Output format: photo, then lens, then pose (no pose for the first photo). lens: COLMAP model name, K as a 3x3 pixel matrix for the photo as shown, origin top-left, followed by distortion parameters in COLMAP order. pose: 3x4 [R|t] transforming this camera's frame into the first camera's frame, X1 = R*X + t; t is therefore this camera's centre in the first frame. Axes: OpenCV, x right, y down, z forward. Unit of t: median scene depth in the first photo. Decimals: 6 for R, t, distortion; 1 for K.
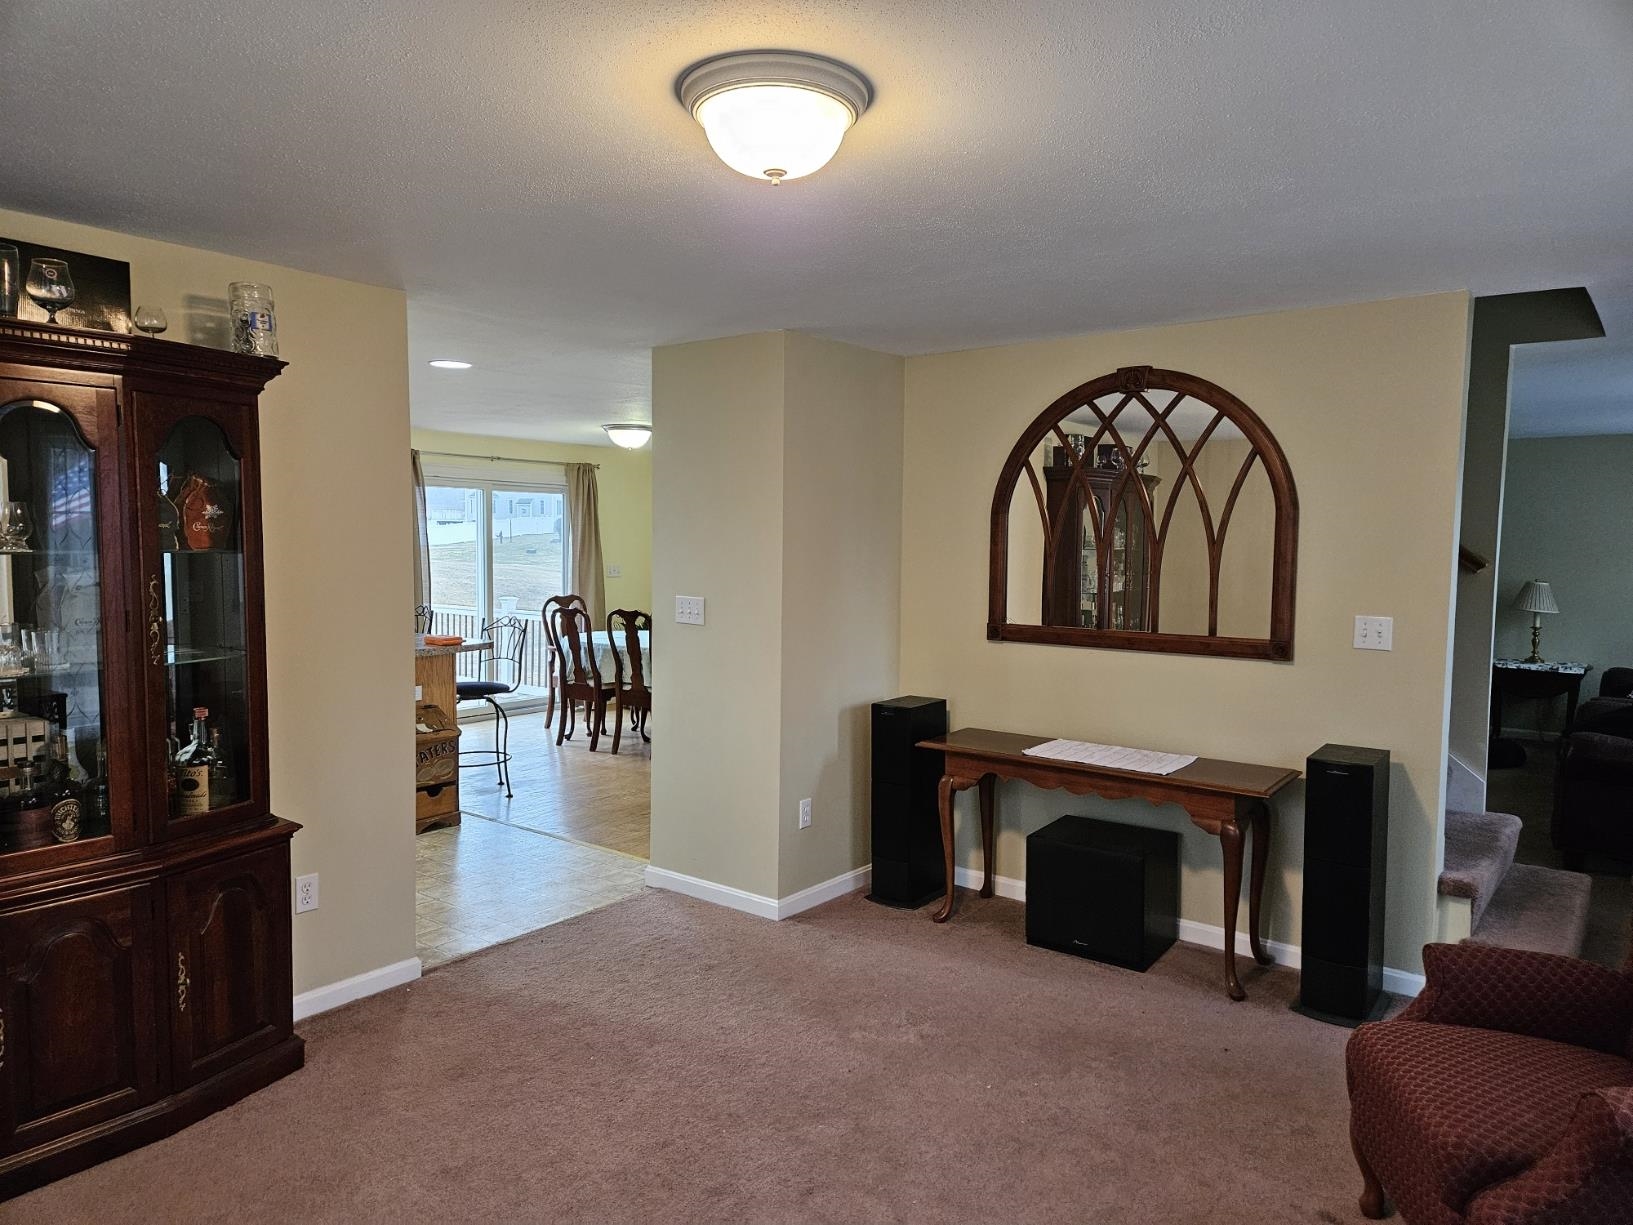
lens RADIAL K [[1116.5, 0, 820.0], [0, 1116.5, 611.9], [0, 0, 1]] dist [0.027955, -0.002191]
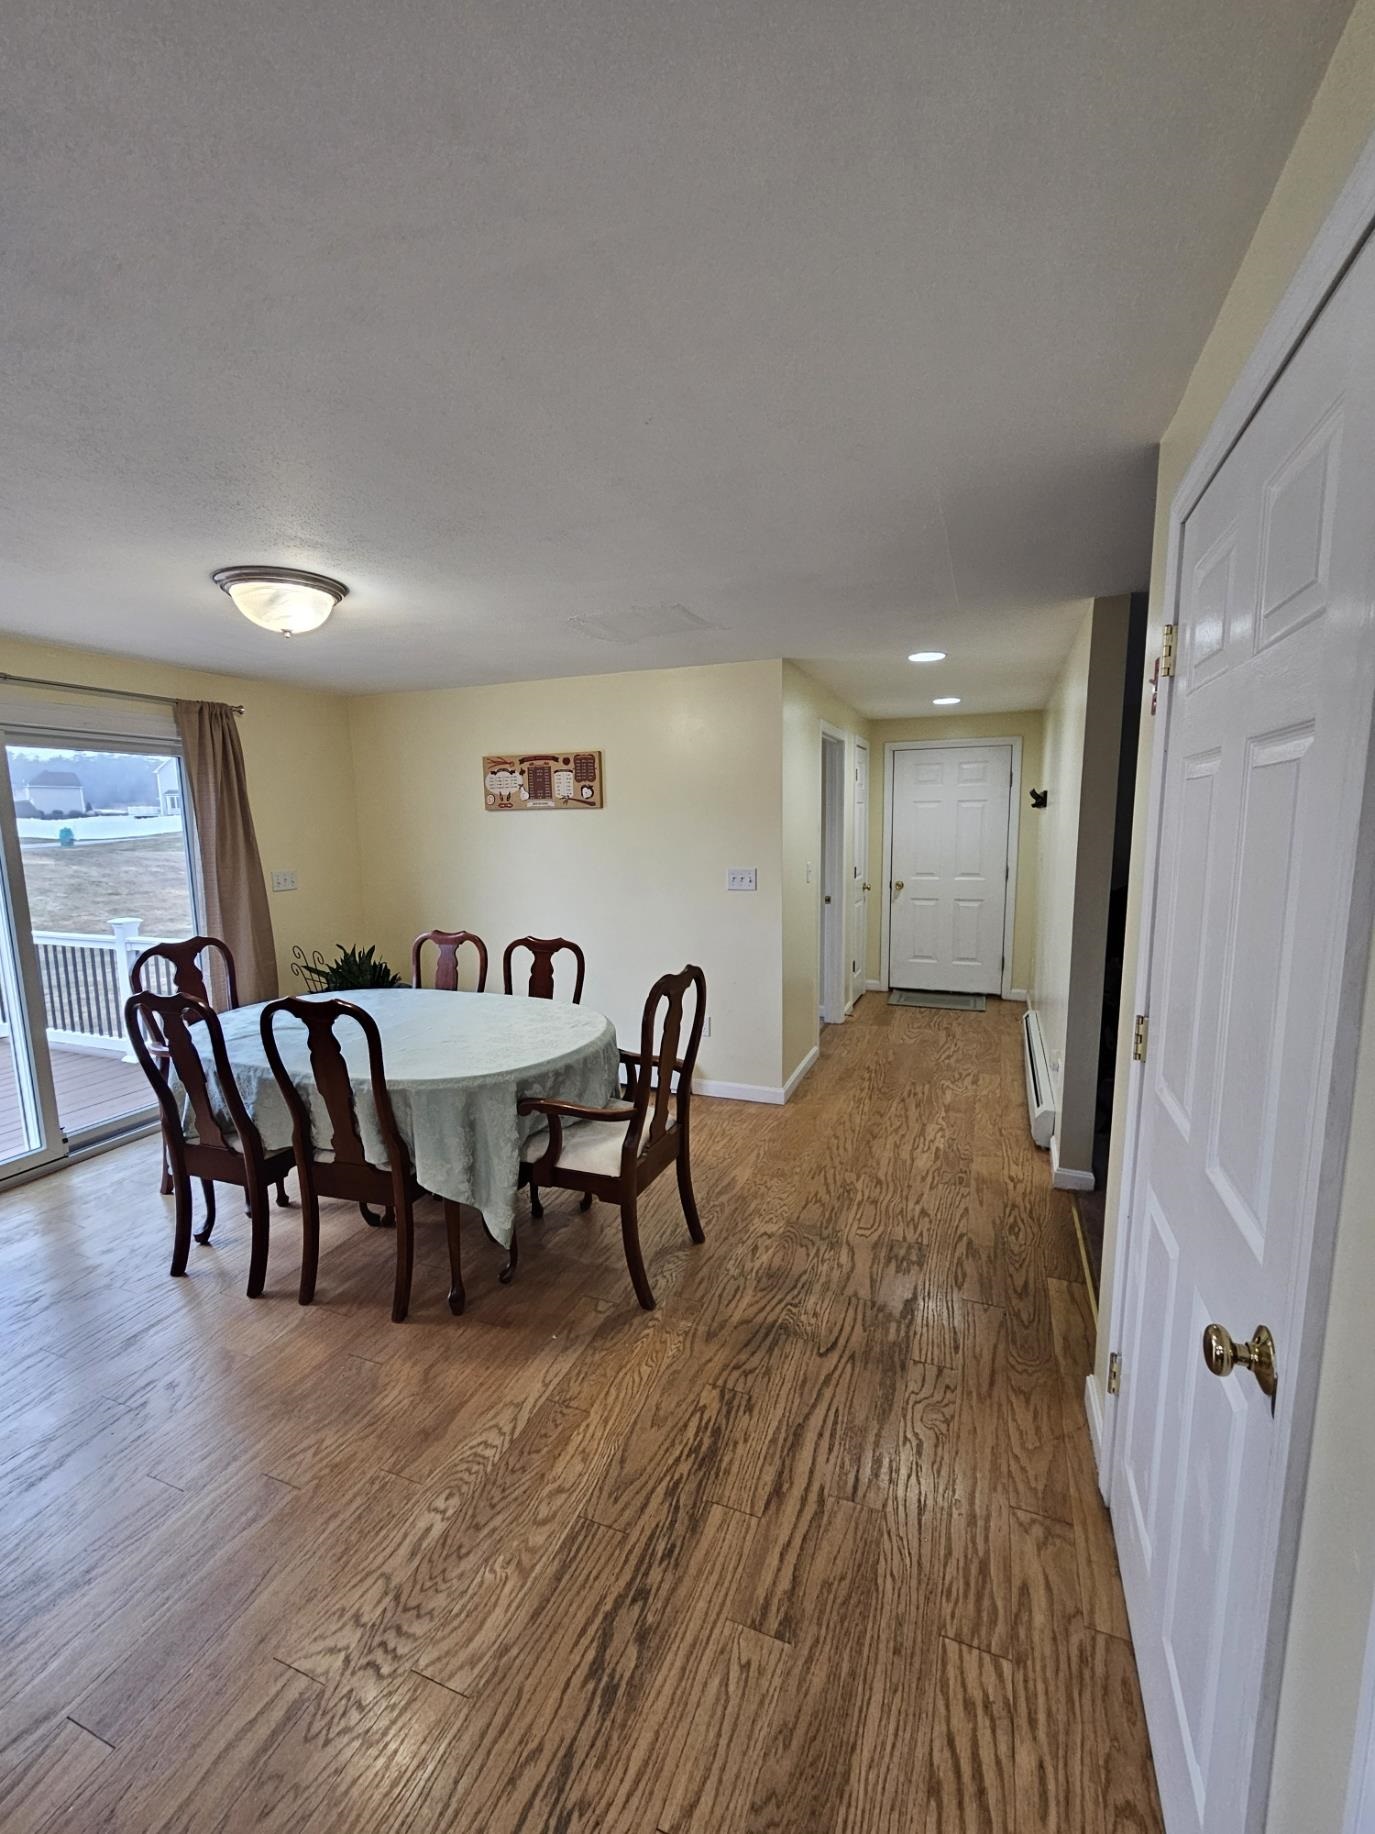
lens RADIAL K [[767.0, 0, 684.9], [0, 767.0, 925.0], [0, 0, 1]] dist [-0.002043, 0.001010]
pose [[0.960192, -0.068543, 0.270799, -0.103262], [0.050427, 0.996034, 0.073306, -0.038879], [-0.274750, -0.056732, 0.959841, 0.626637]]
